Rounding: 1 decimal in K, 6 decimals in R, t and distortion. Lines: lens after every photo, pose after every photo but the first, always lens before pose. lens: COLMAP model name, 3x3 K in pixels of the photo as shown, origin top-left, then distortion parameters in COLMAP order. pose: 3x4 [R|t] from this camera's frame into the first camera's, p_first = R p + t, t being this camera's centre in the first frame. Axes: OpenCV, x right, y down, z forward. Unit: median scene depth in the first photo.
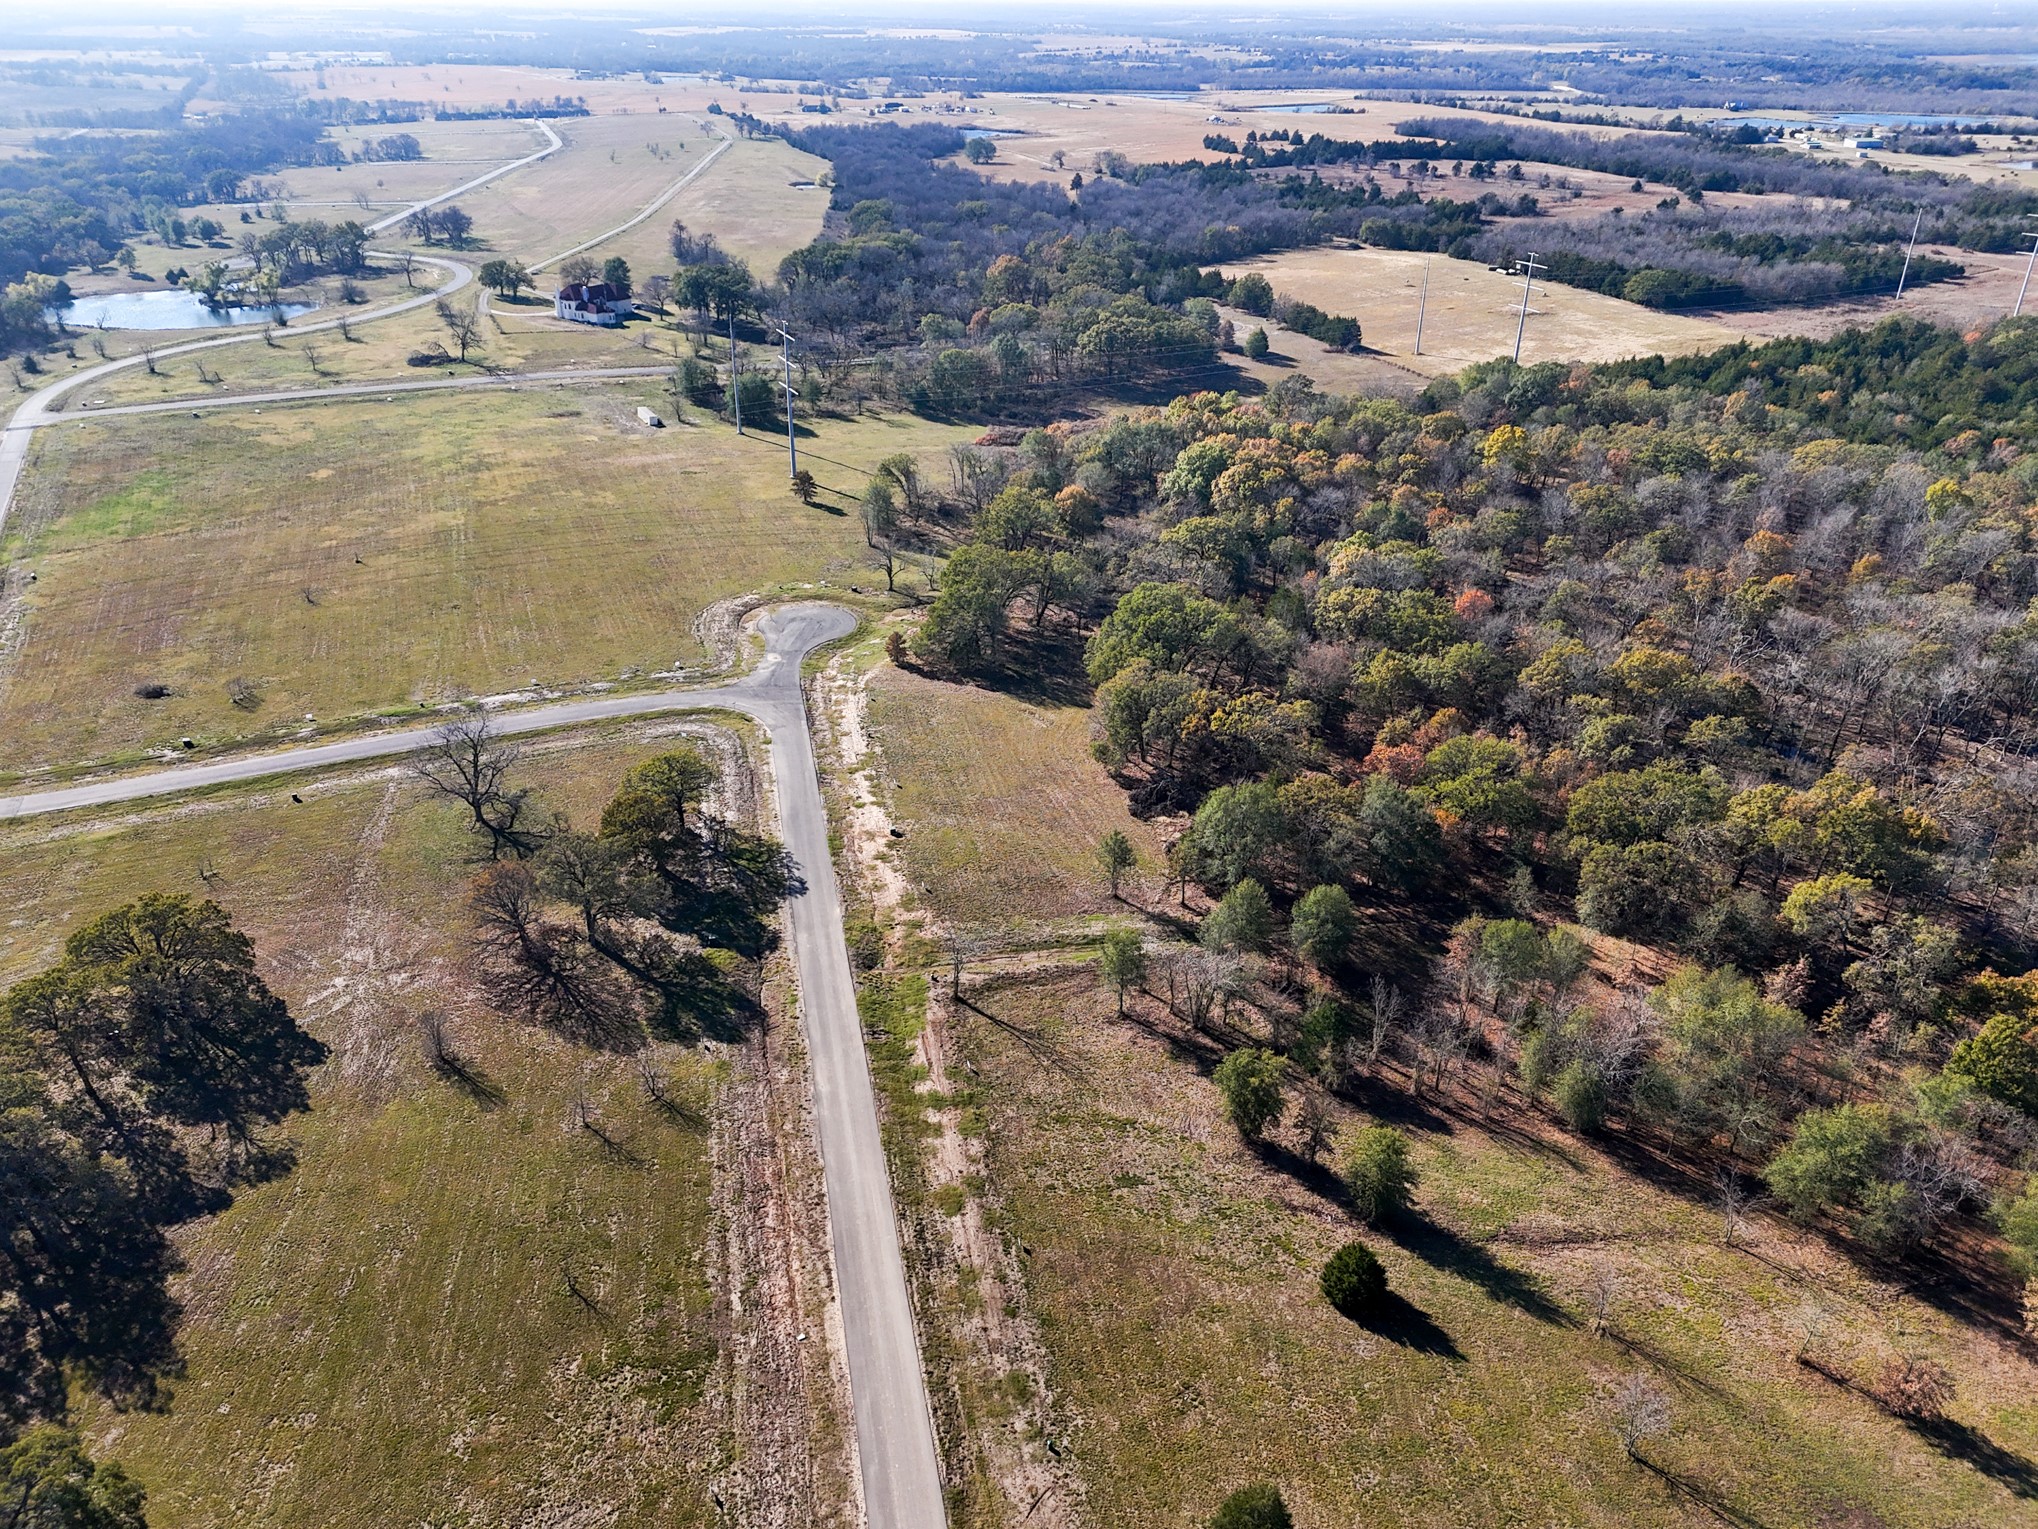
lens RADIAL K [[1492.8, 0, 1028.5], [0, 1492.8, 758.7], [0, 0, 1]] dist [0.060318, -0.051389]
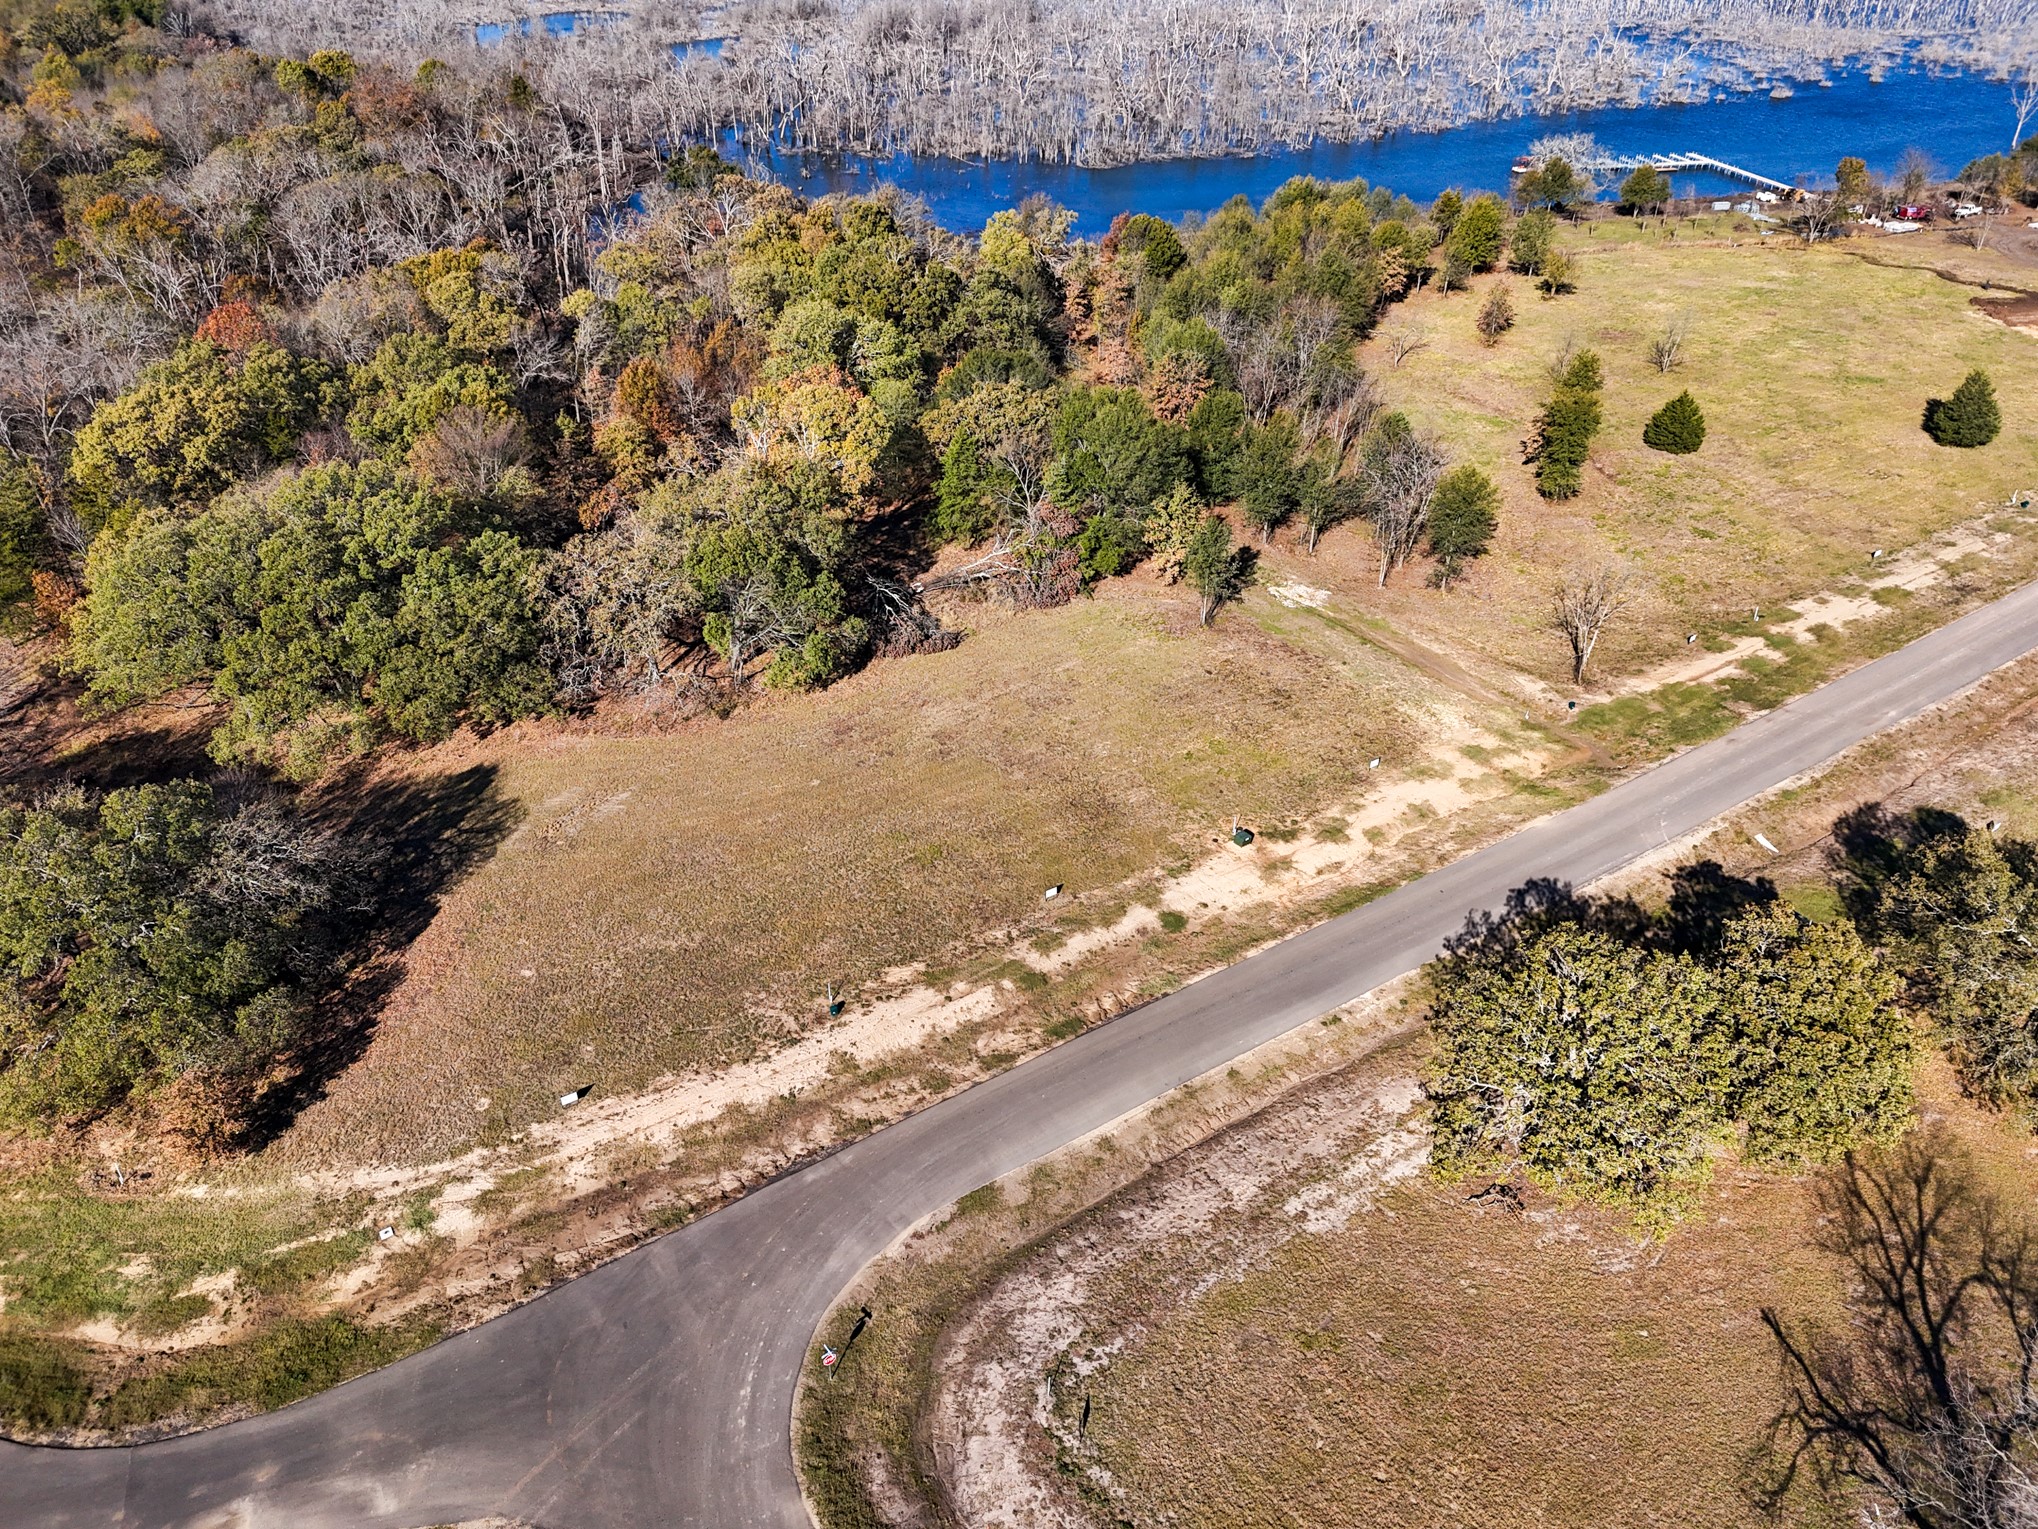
lens RADIAL K [[1492.8, 0, 1018.6], [0, 1492.8, 757.1], [0, 0, 1]] dist [0.060318, -0.051389]
pose [[-0.386430, -0.515493, 0.764813, -0.394876], [0.398567, 0.654473, 0.642502, -0.288679], [-0.831755, 0.553111, -0.047450, 1.024208]]
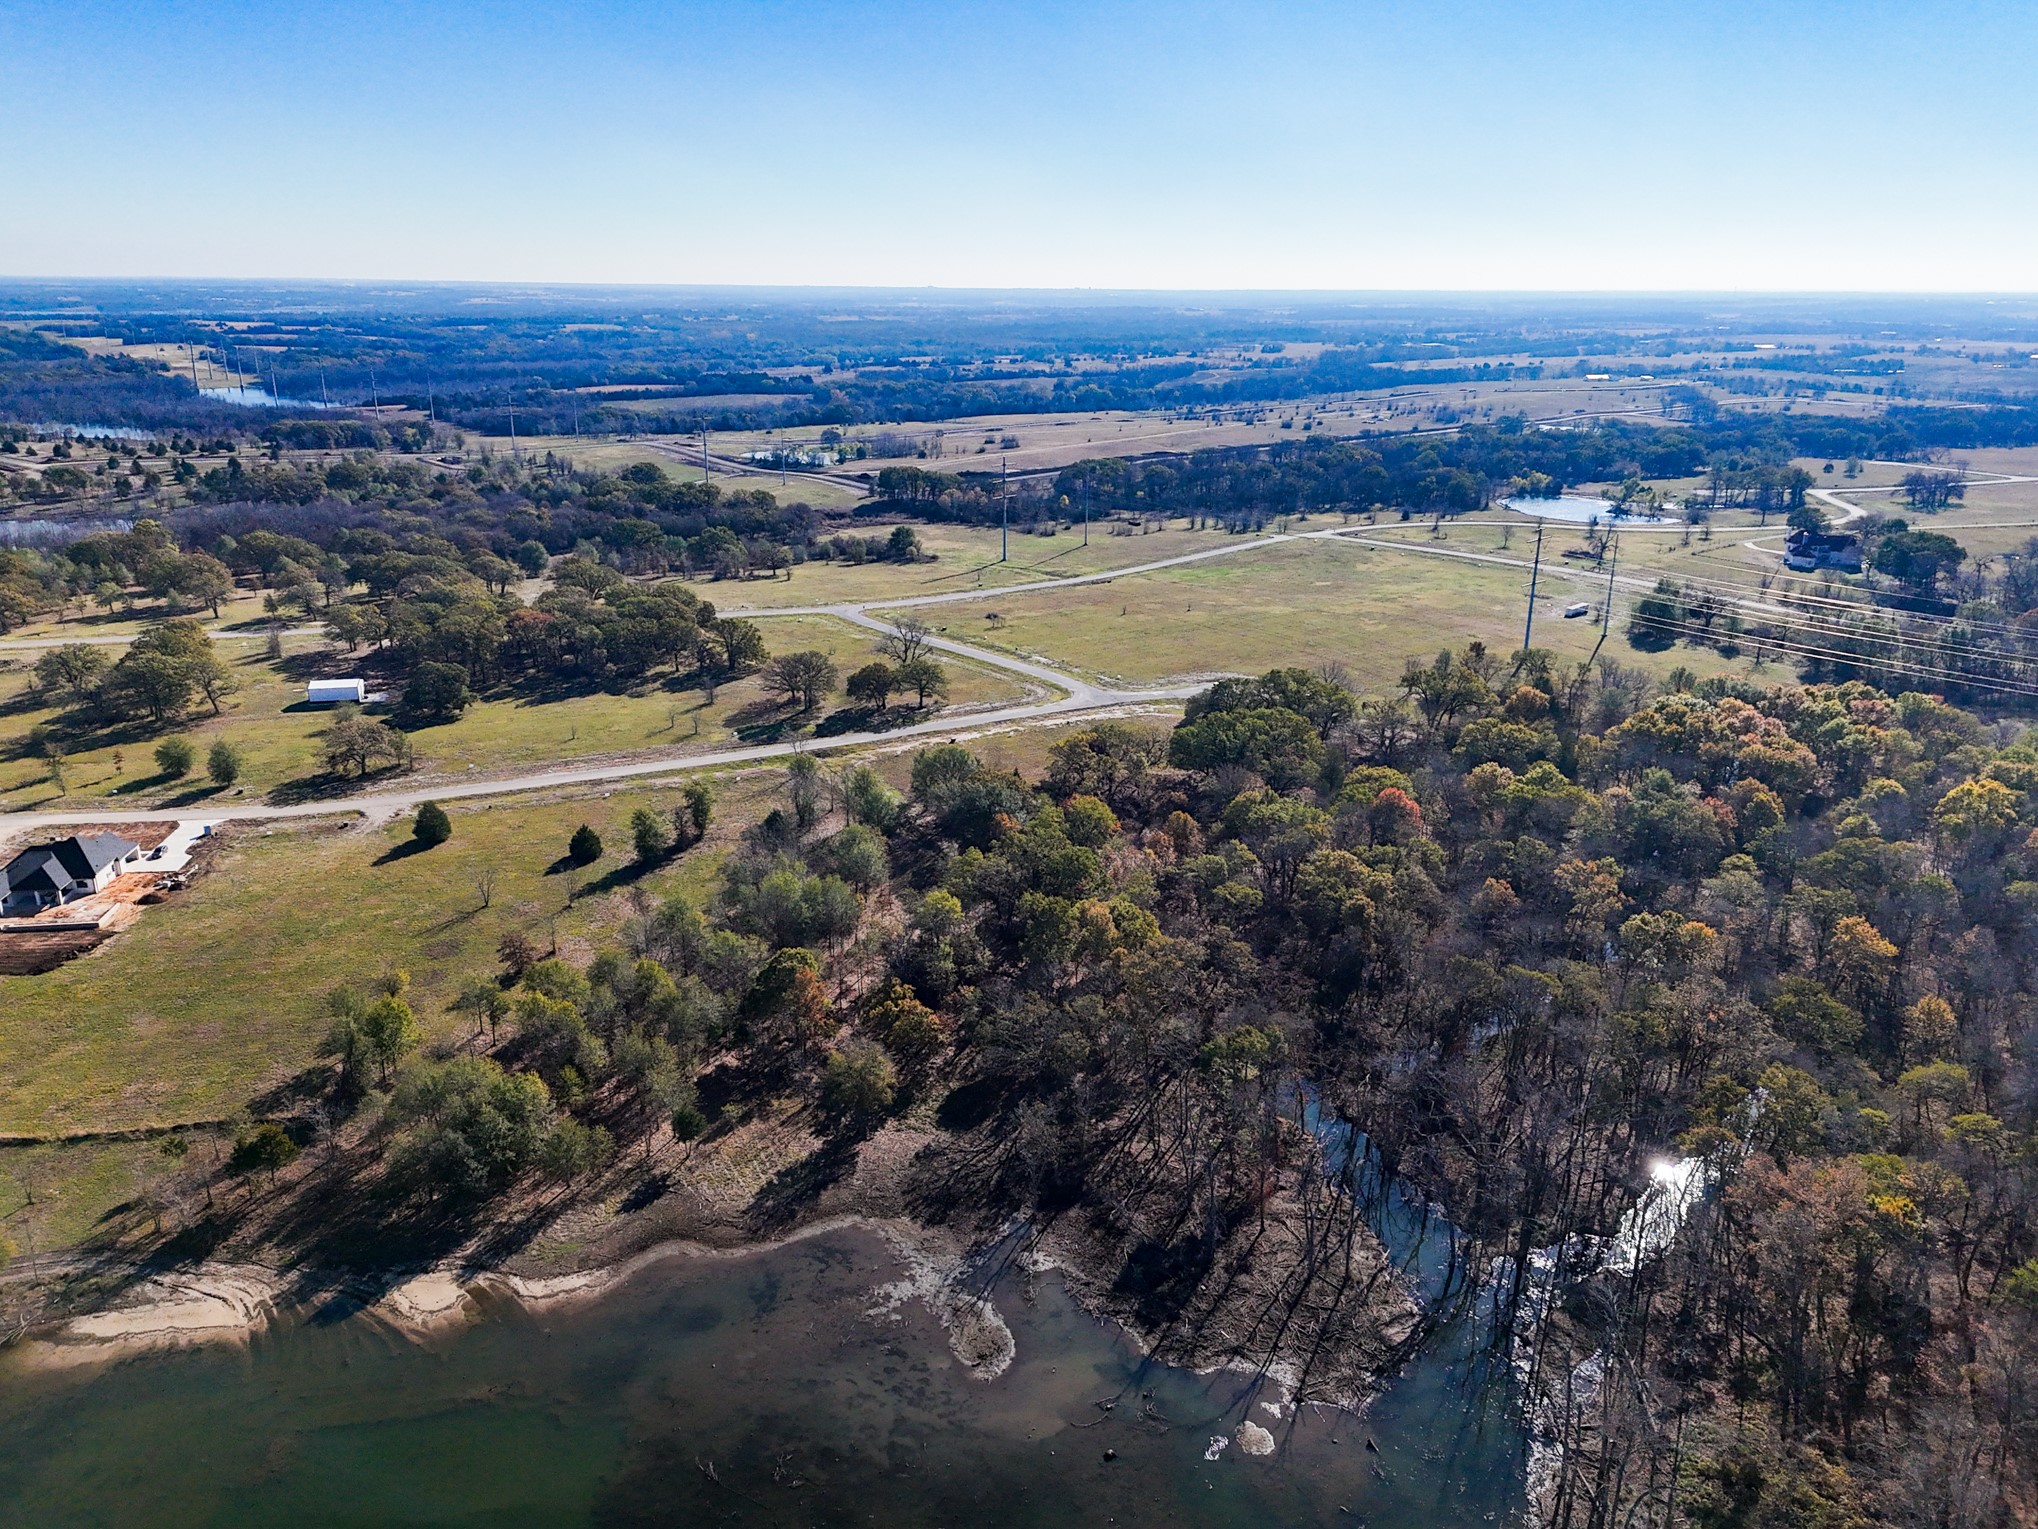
lens RADIAL K [[1492.8, 0, 1020.2], [0, 1492.8, 761.1], [0, 0, 1]] dist [0.060318, -0.051389]
pose [[0.278968, 0.287520, -0.916247, 1.380198], [-0.439055, 0.886750, 0.144586, -0.192444], [0.854053, 0.361948, 0.373612, 0.440799]]
